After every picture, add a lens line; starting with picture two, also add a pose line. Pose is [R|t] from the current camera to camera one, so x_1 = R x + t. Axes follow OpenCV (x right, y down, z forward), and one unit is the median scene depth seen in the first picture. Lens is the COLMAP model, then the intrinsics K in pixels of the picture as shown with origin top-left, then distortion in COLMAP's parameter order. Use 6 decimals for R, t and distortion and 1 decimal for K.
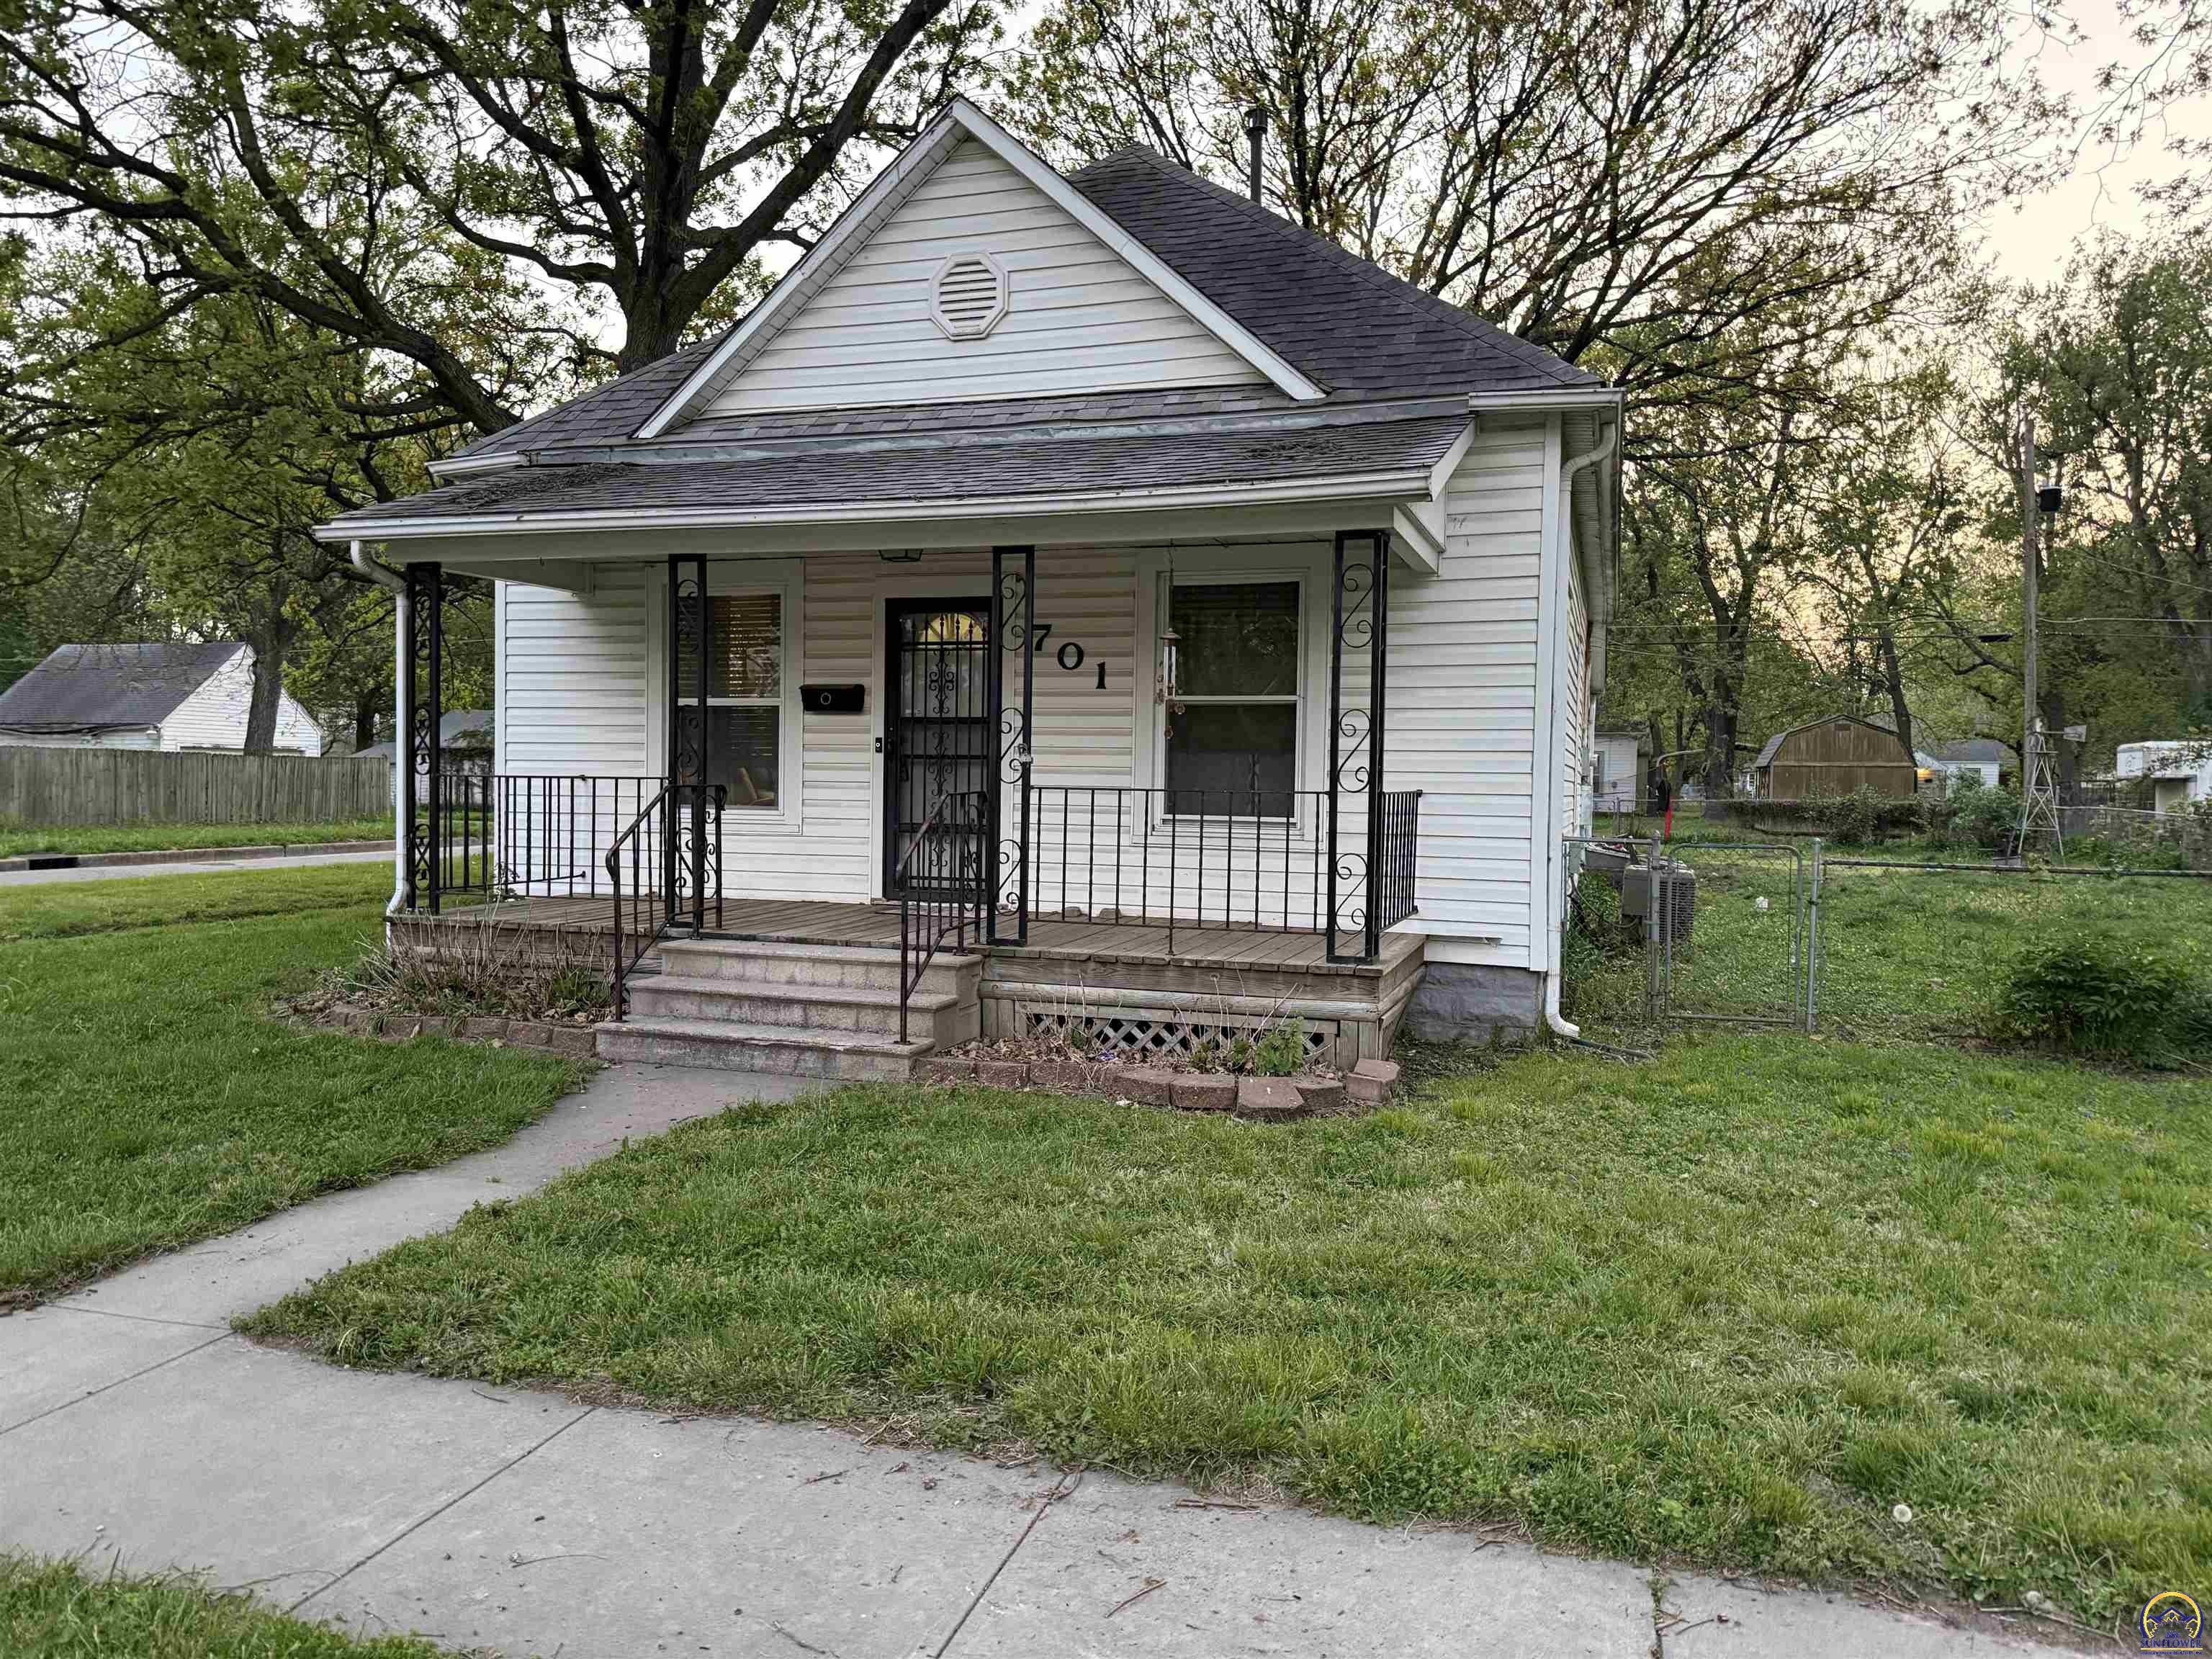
lens RADIAL K [[1534.9, 0, 1106.0], [0, 1534.9, 829.5], [0, 0, 1]] dist [0.142837, -0.183423]
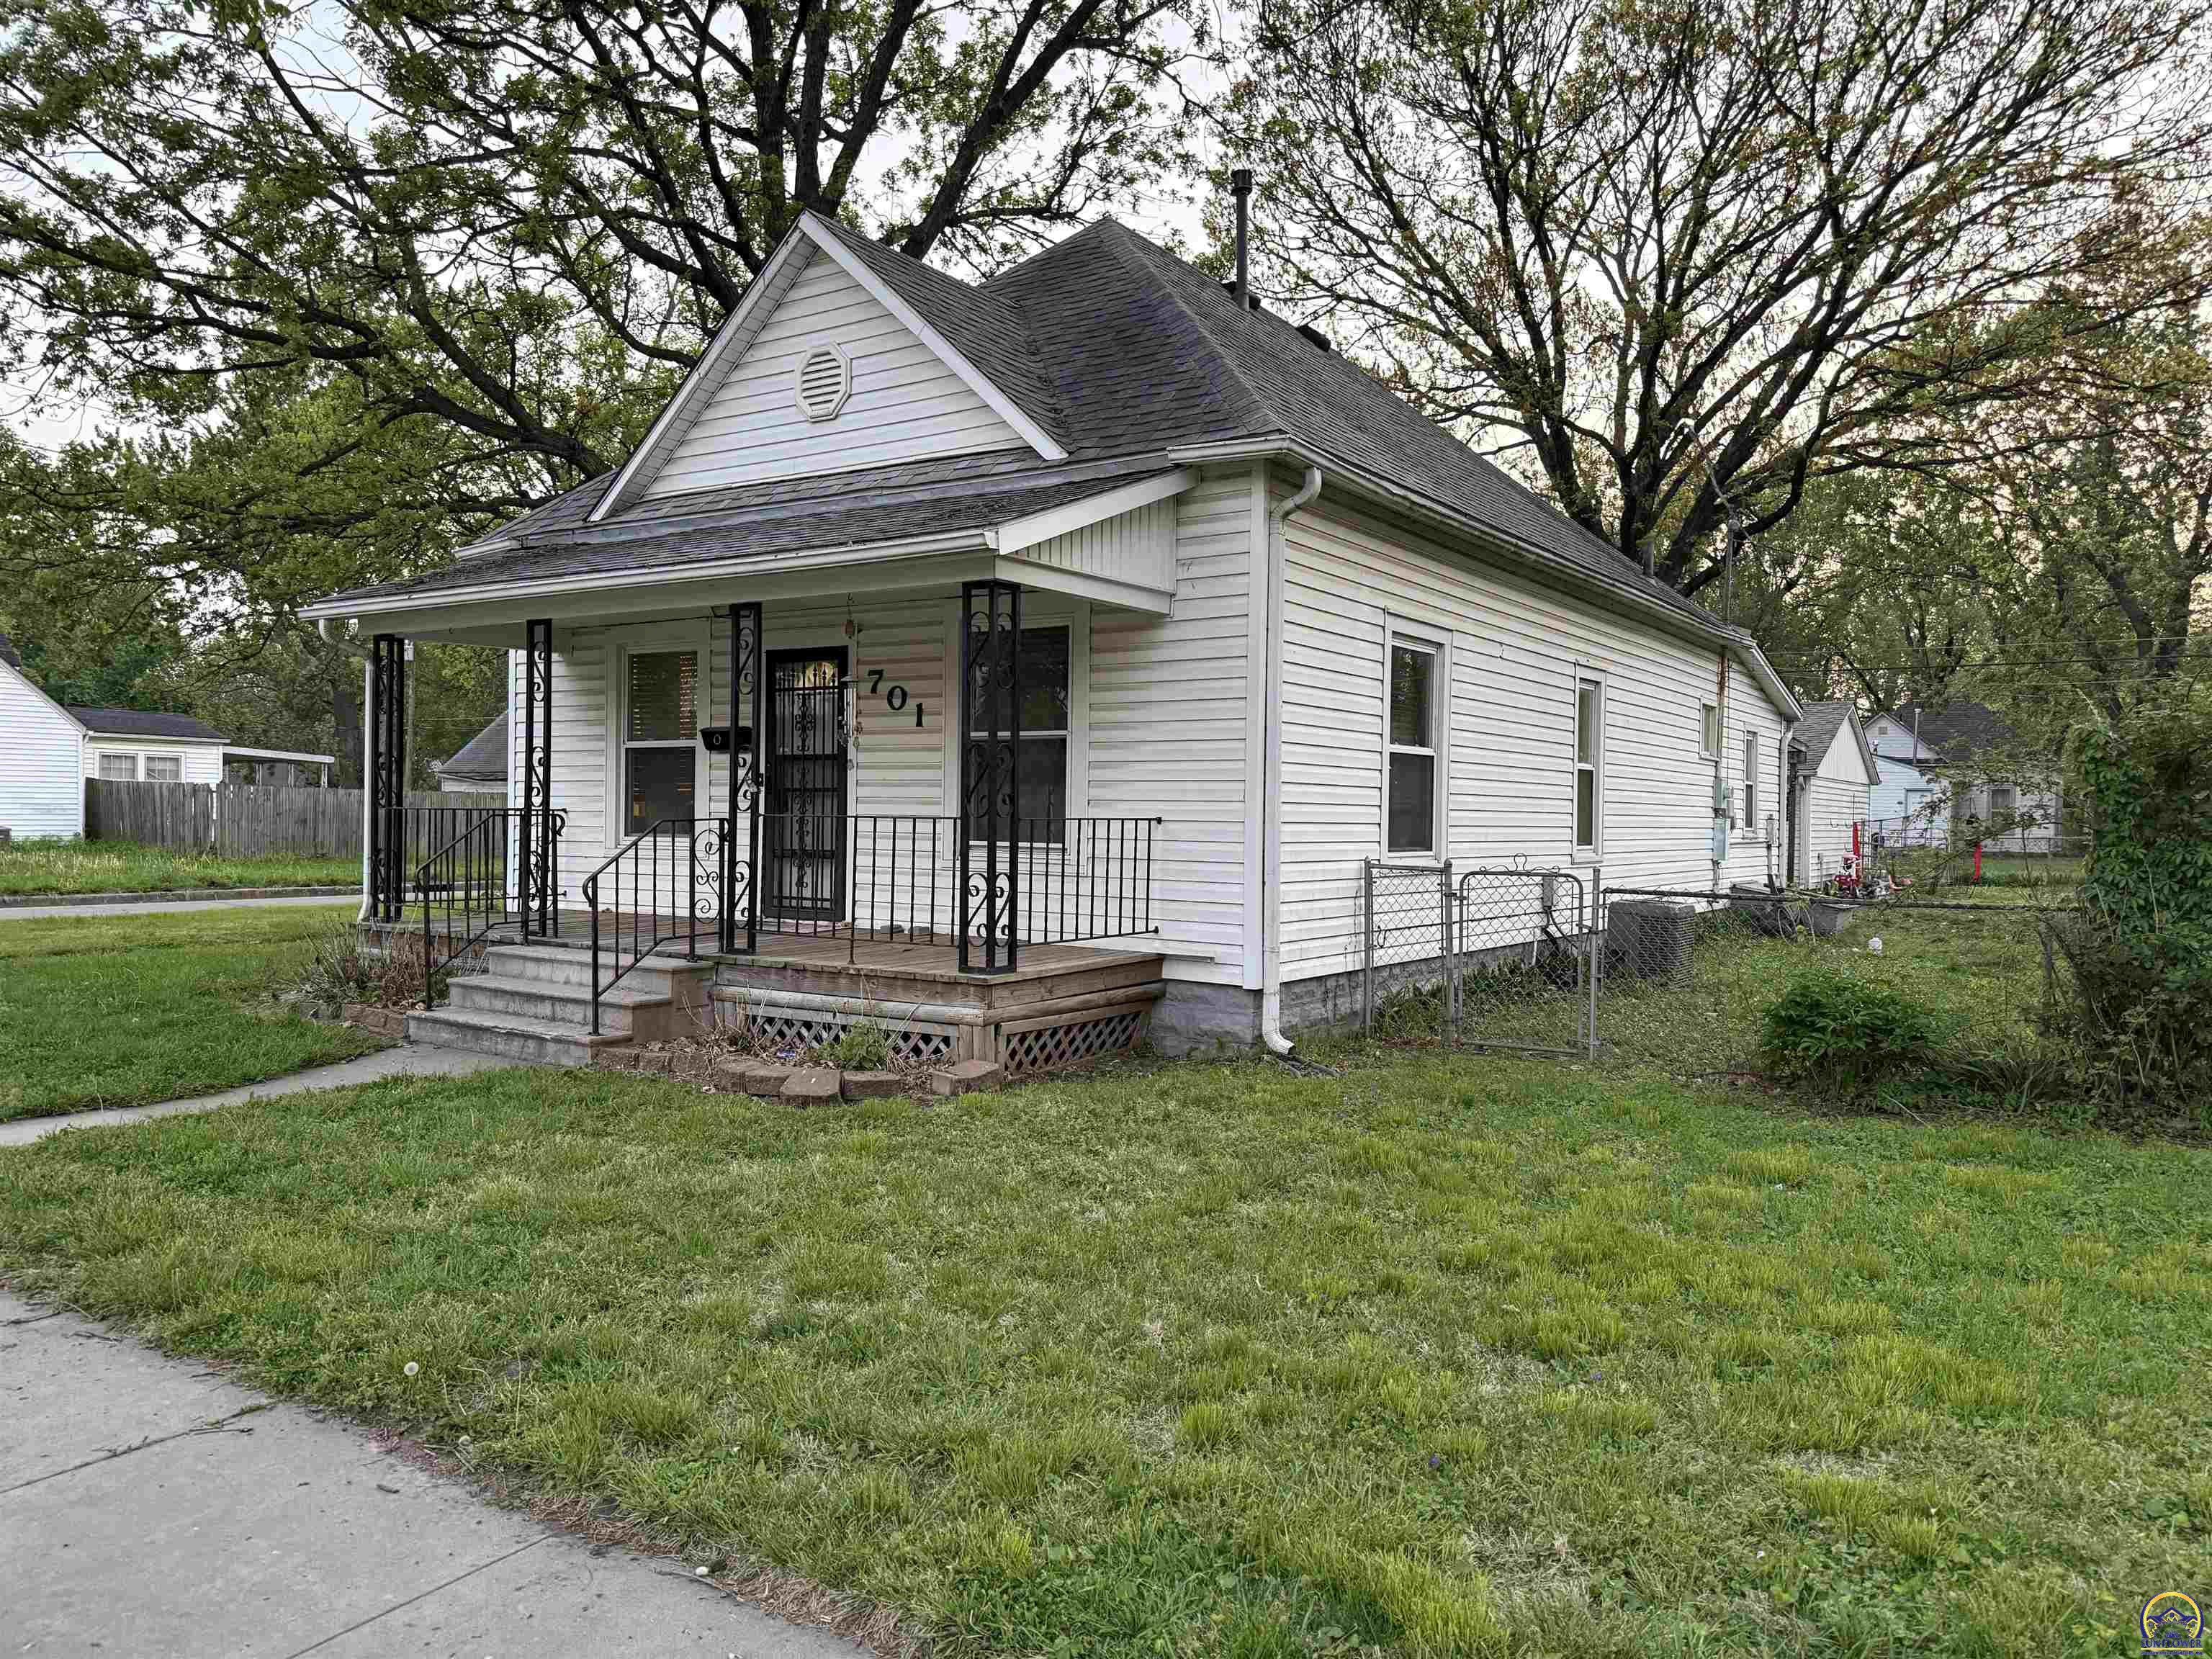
lens RADIAL K [[1534.9, 0, 1106.0], [0, 1534.9, 829.5], [0, 0, 1]] dist [0.142837, -0.183423]
pose [[0.964931, 0.000110, -0.262505, 0.407820], [-0.006573, 0.999696, -0.023744, 0.007203], [0.262423, 0.024637, 0.964638, -0.027825]]
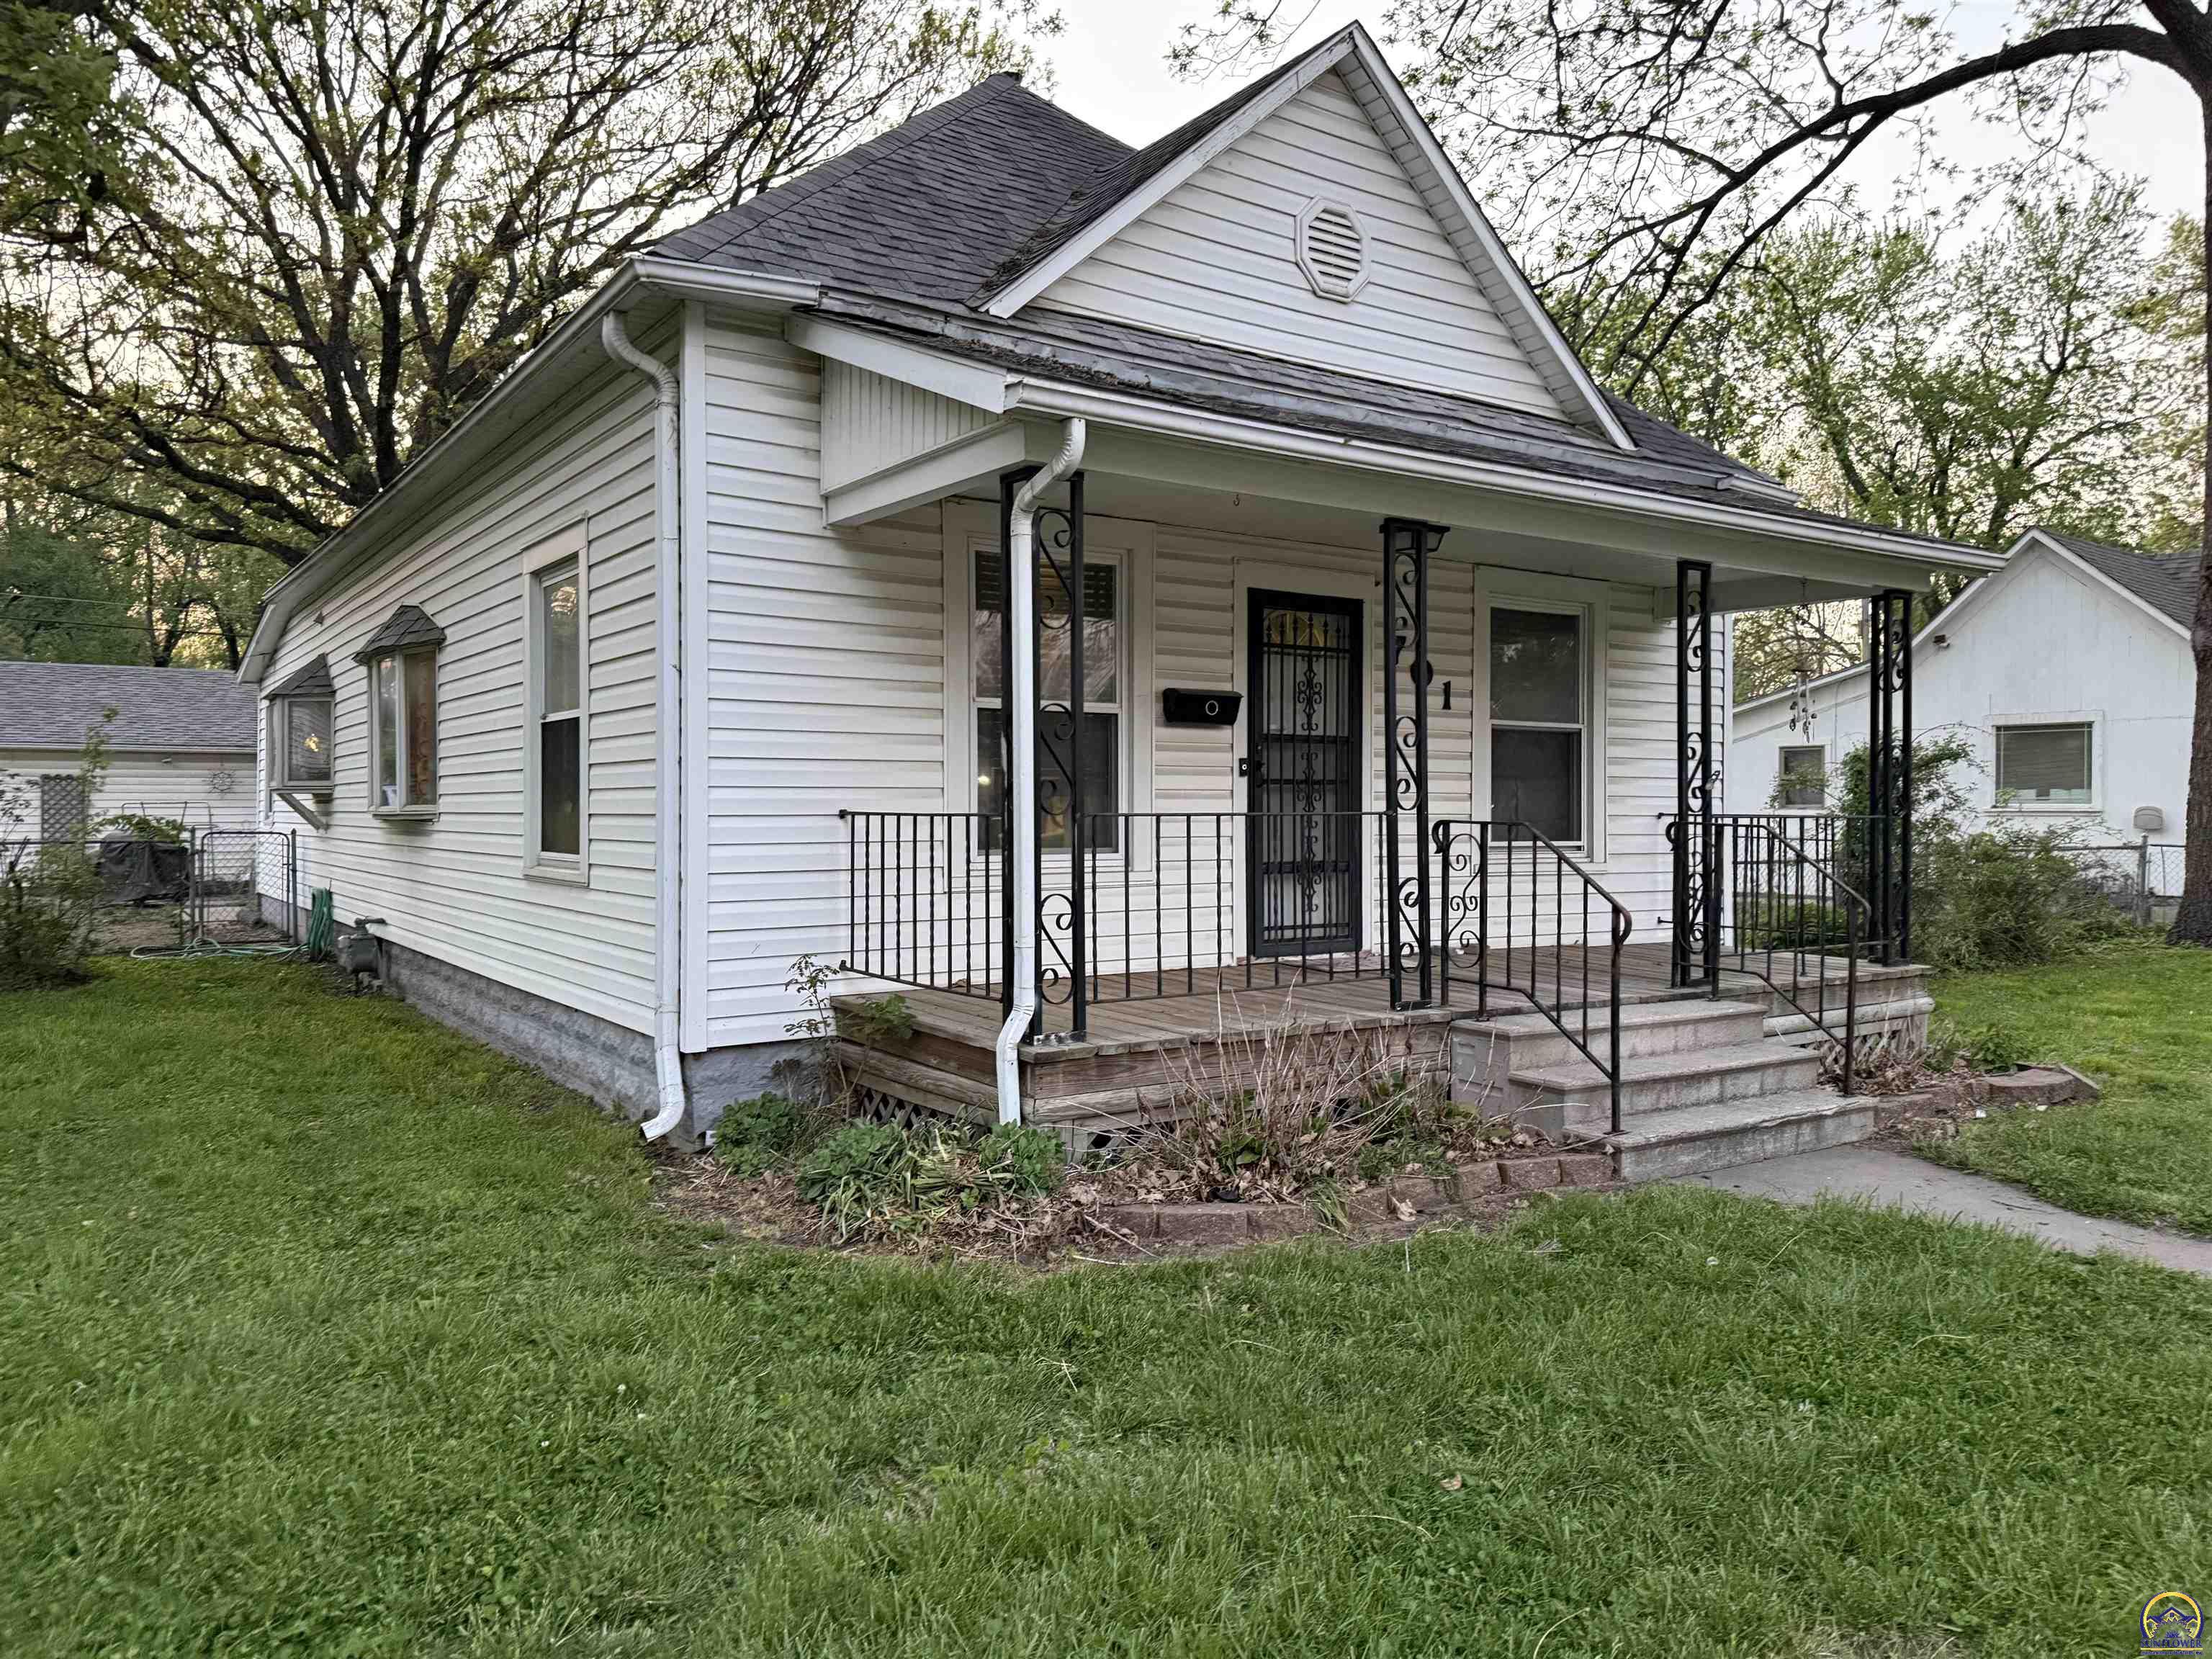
lens RADIAL K [[1557.8, 0, 1106.0], [0, 1557.8, 829.5], [0, 0, 1]] dist [0.034061, 0.000051]
pose [[0.593060, -0.024069, 0.804799, -0.874810], [0.032005, 0.999468, 0.006306, -0.030661], [-0.804522, 0.022017, 0.593515, 0.592883]]
